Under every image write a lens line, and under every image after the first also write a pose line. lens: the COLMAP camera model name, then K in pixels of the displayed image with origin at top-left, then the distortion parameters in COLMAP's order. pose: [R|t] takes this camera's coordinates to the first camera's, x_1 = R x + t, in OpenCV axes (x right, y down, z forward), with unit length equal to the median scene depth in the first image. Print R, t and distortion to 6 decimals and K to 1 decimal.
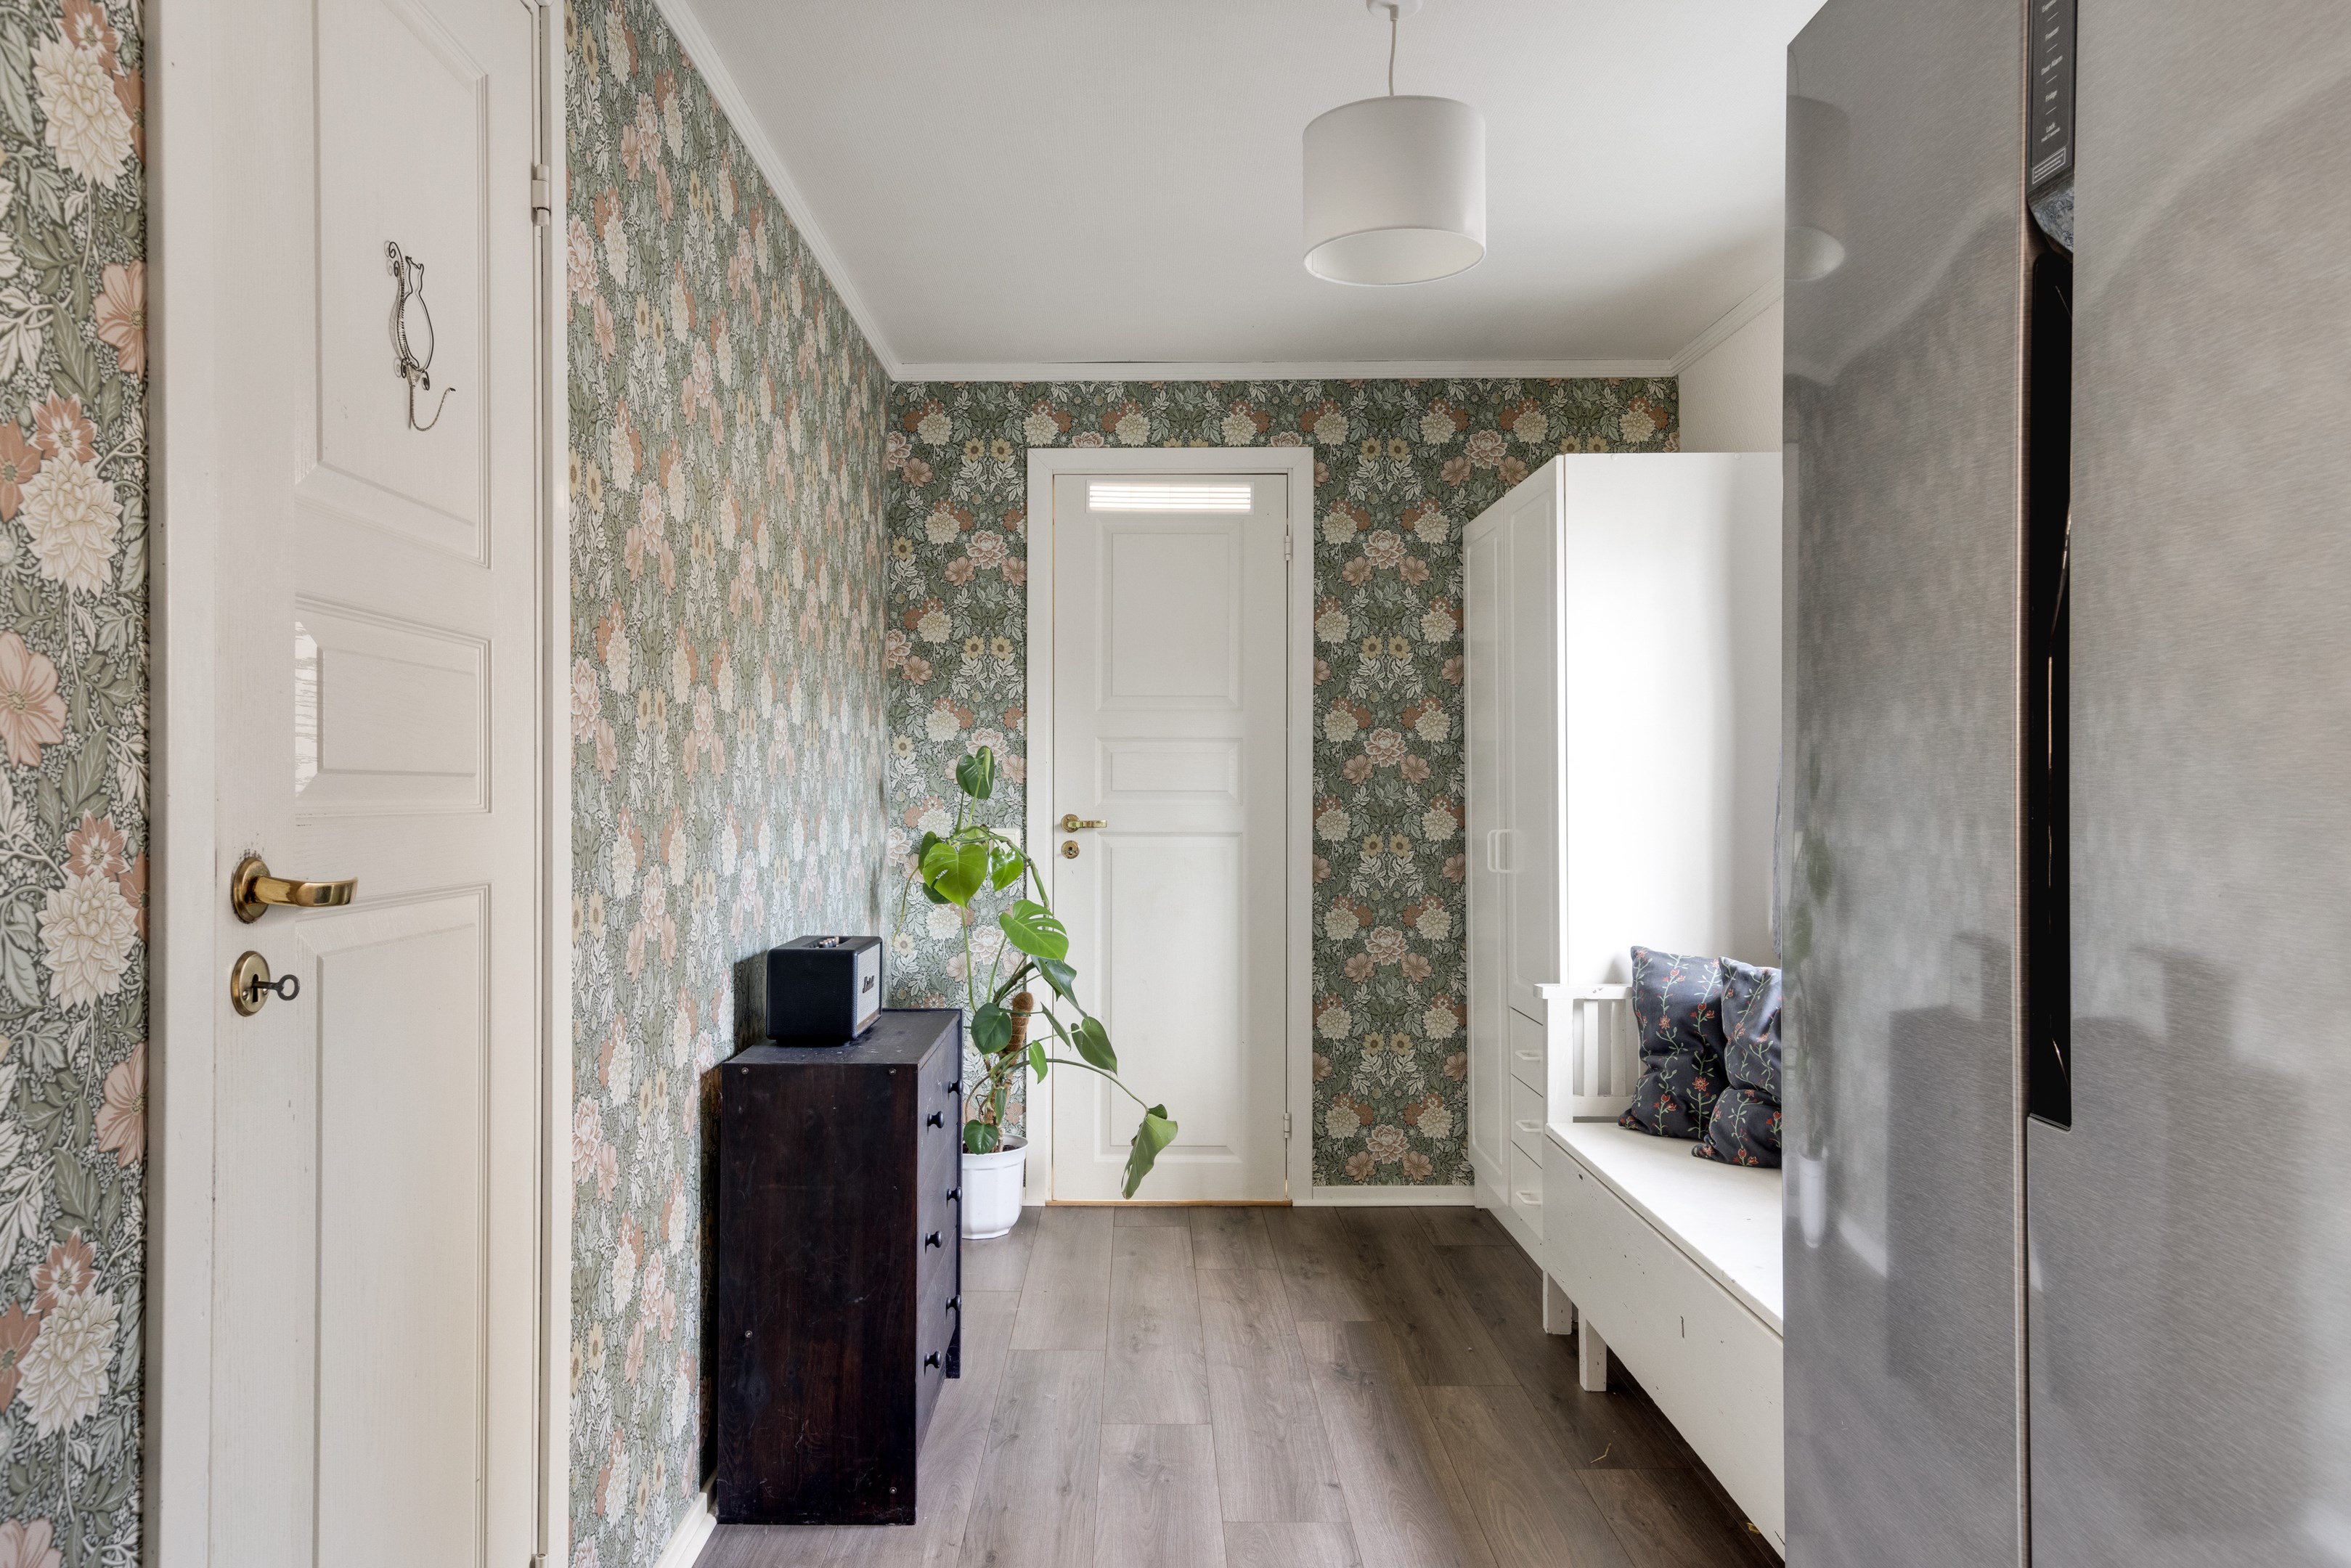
lens RADIAL K [[1763.5, 0, 1168.5], [0, 1763.5, 761.4], [0, 0, 1]] dist [0.009318, 0.016028]
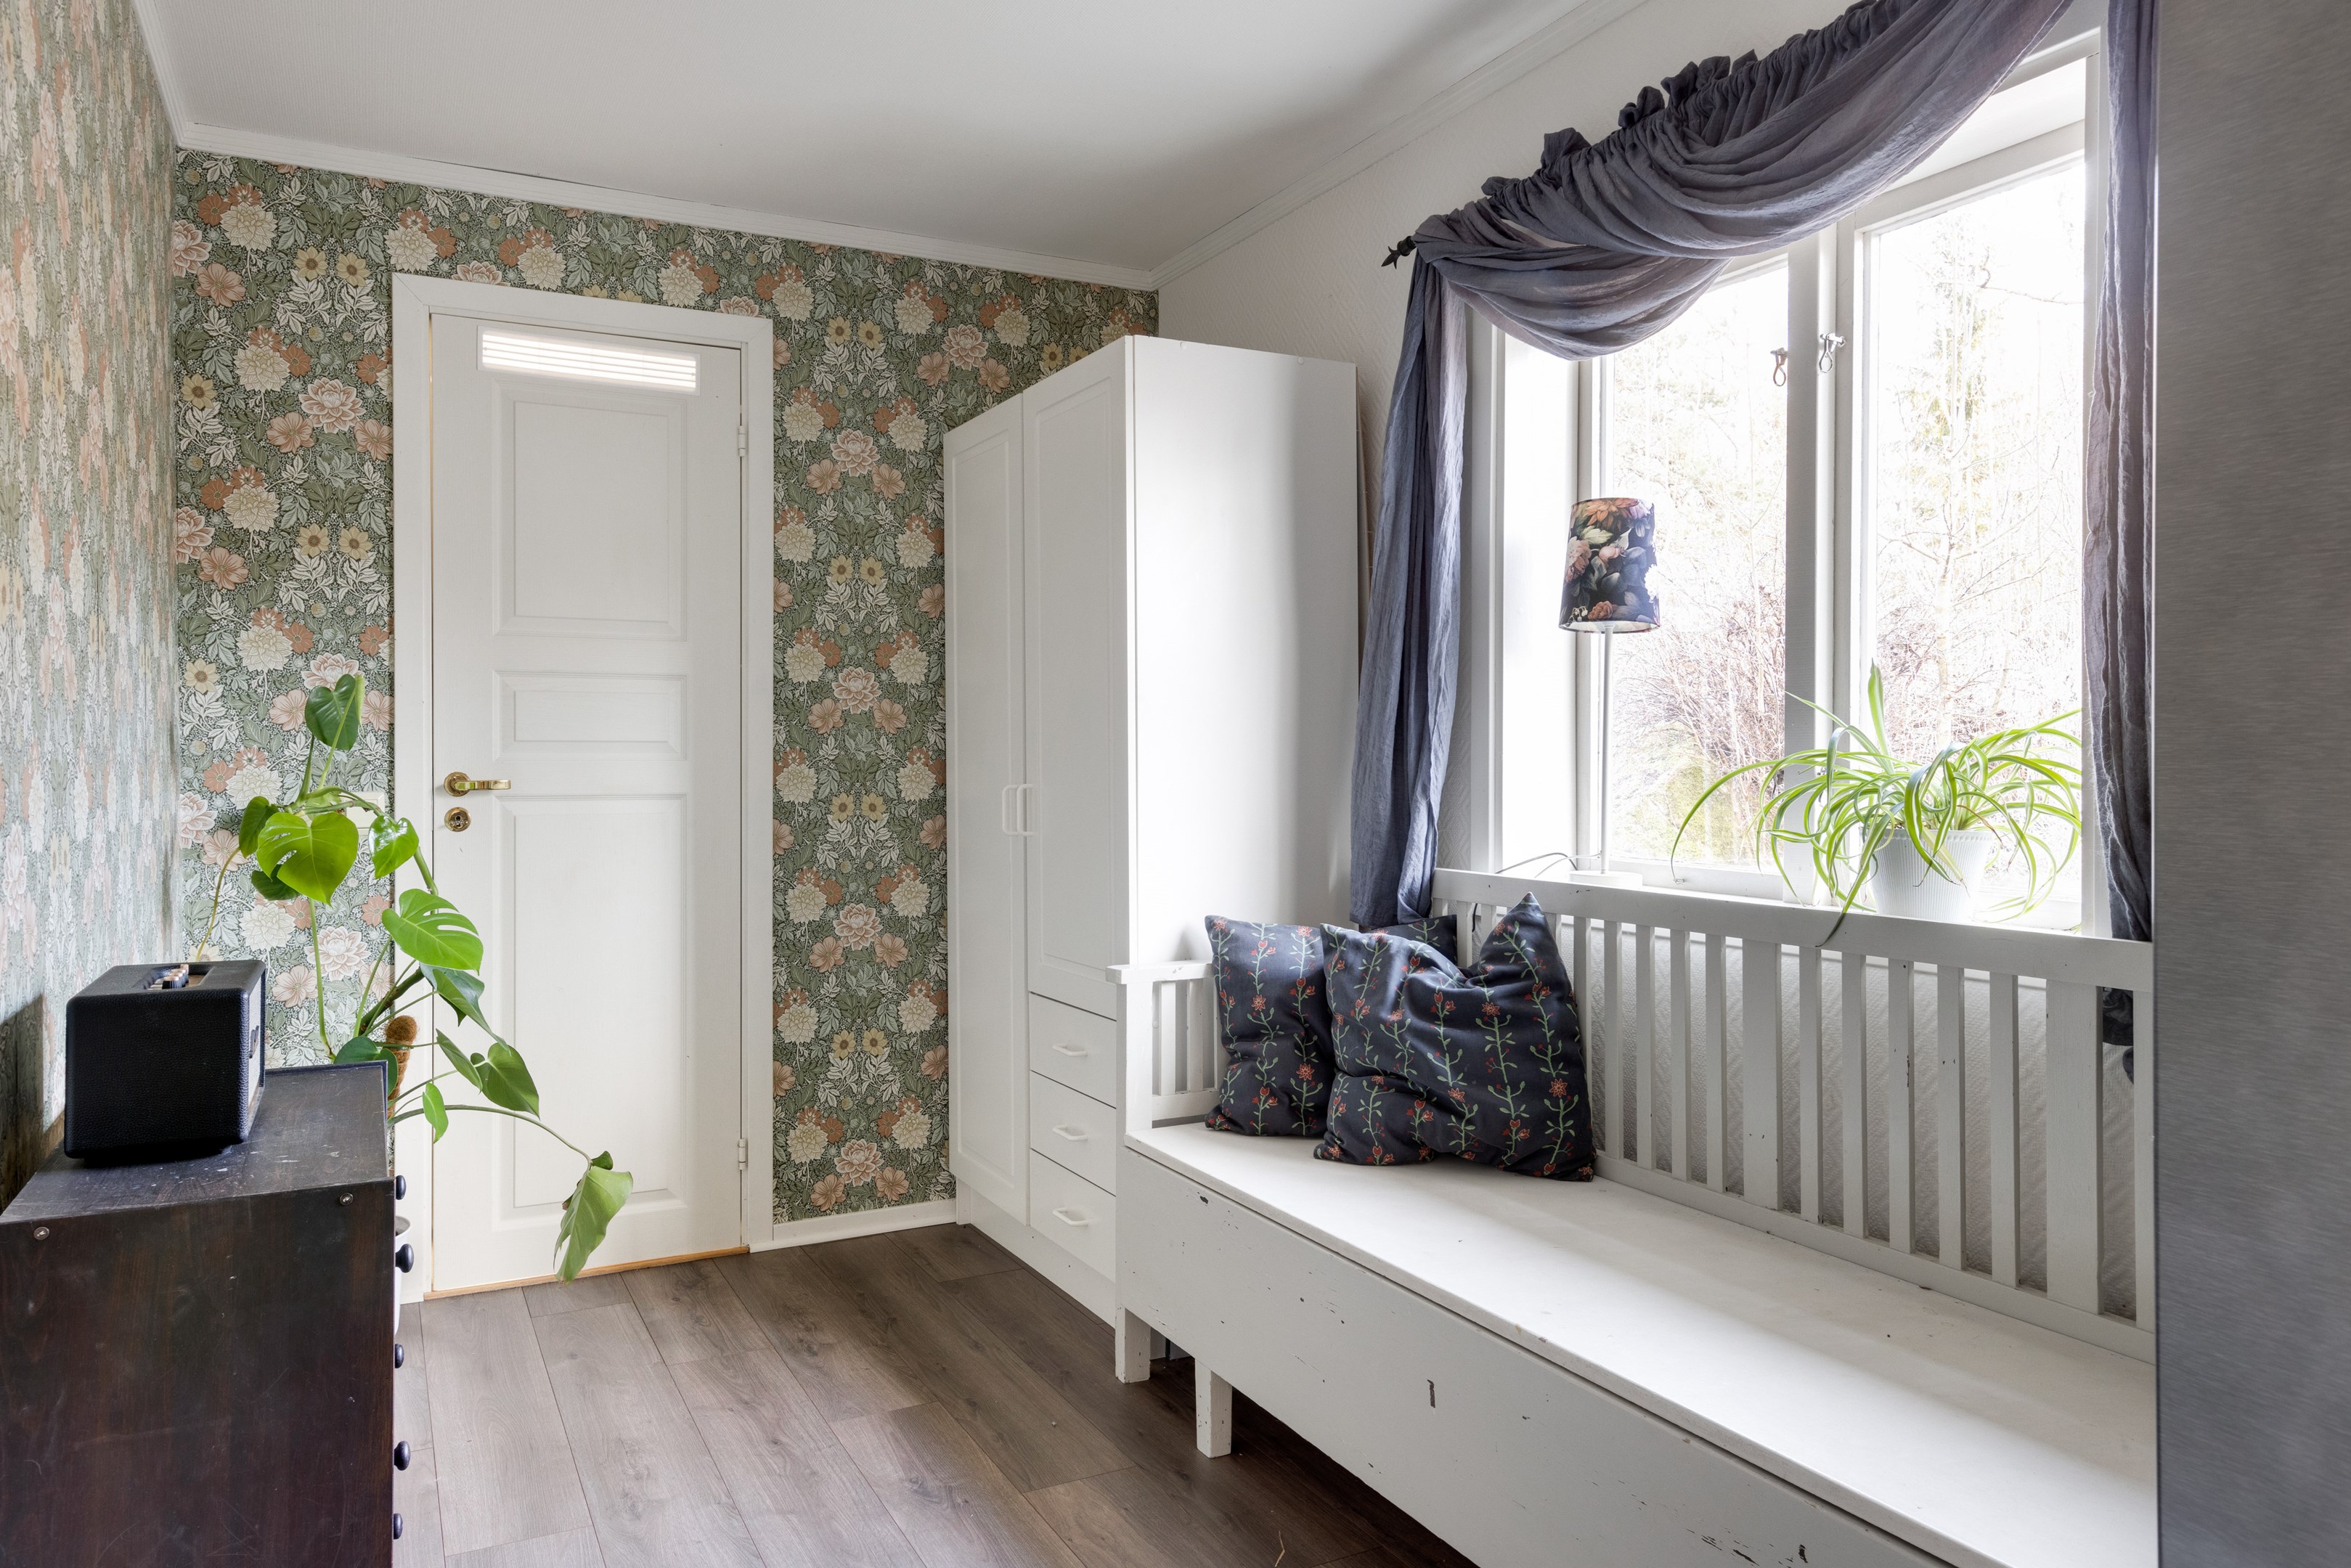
lens RADIAL K [[1546.1, 0, 1045.1], [0, 1546.1, 763.7], [0, 0, 1]] dist [0.017308, -0.004038]
pose [[0.903170, -0.003900, 0.429266, -0.113714], [-0.000873, 0.999940, 0.010920, 0.019193], [-0.429283, -0.010237, 0.903112, 0.303188]]
